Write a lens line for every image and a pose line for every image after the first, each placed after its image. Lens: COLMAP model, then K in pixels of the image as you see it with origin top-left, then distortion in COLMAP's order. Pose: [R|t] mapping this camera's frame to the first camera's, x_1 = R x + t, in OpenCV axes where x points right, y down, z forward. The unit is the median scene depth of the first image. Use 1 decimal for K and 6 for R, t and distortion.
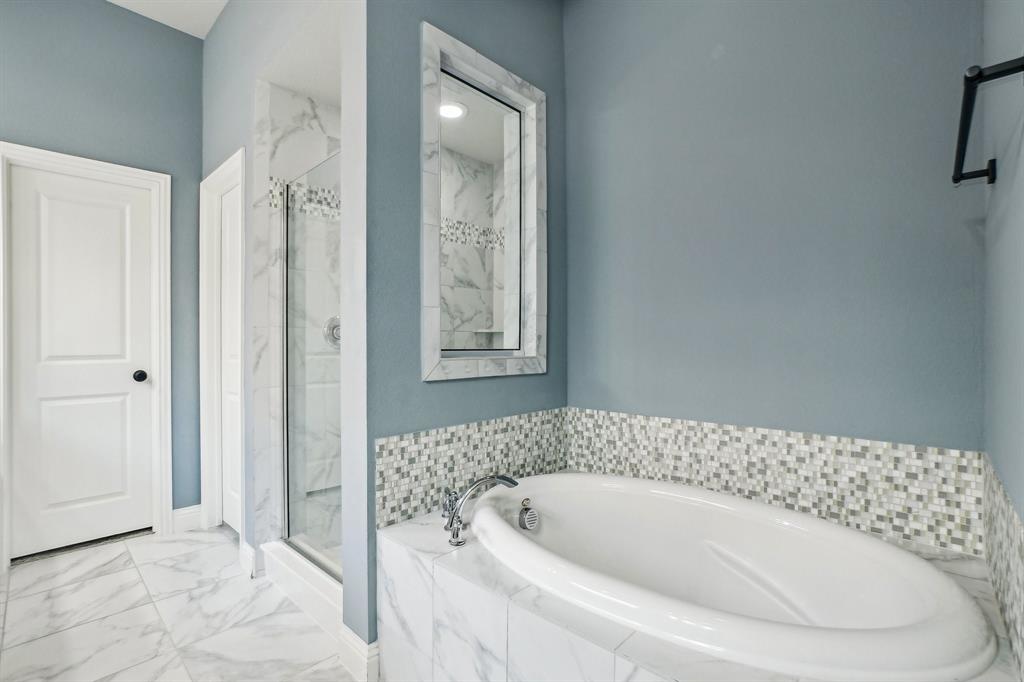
lens RADIAL K [[456.1, 0, 508.3], [0, 456.1, 337.0], [0, 0, 1]] dist [-0.047764, 0.015158]
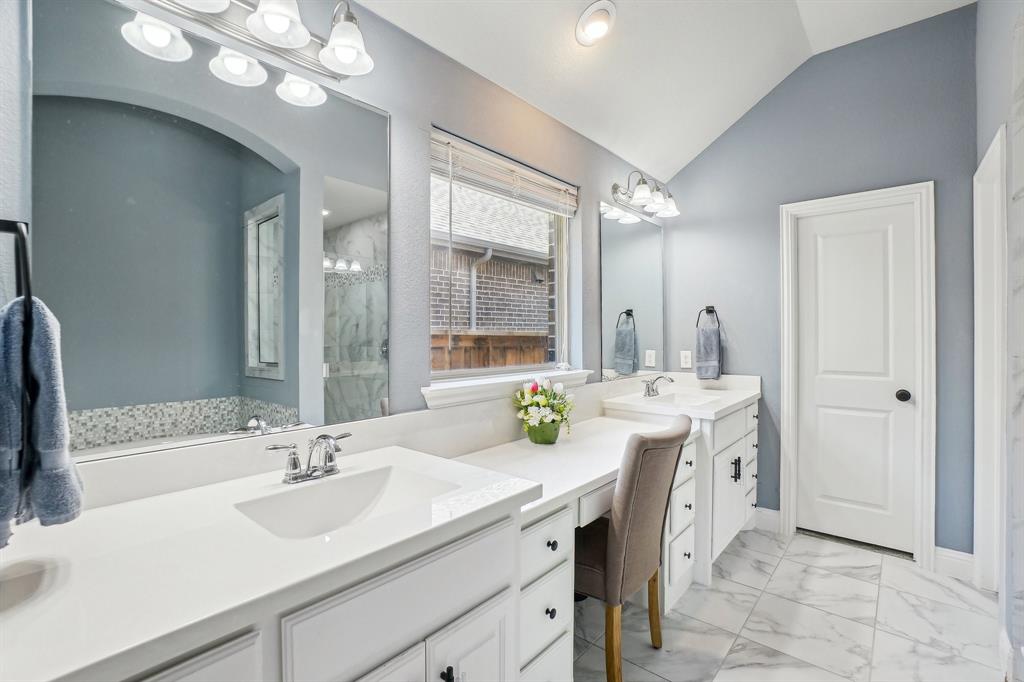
lens RADIAL K [[456.1, 0, 508.3], [0, 456.1, 337.0], [0, 0, 1]] dist [-0.047764, 0.015158]
pose [[0.066319, 0.000131, -0.997798, 0.102596], [-0.004078, 0.999992, -0.000139, -0.042657], [0.997790, 0.004078, 0.066319, 0.072399]]
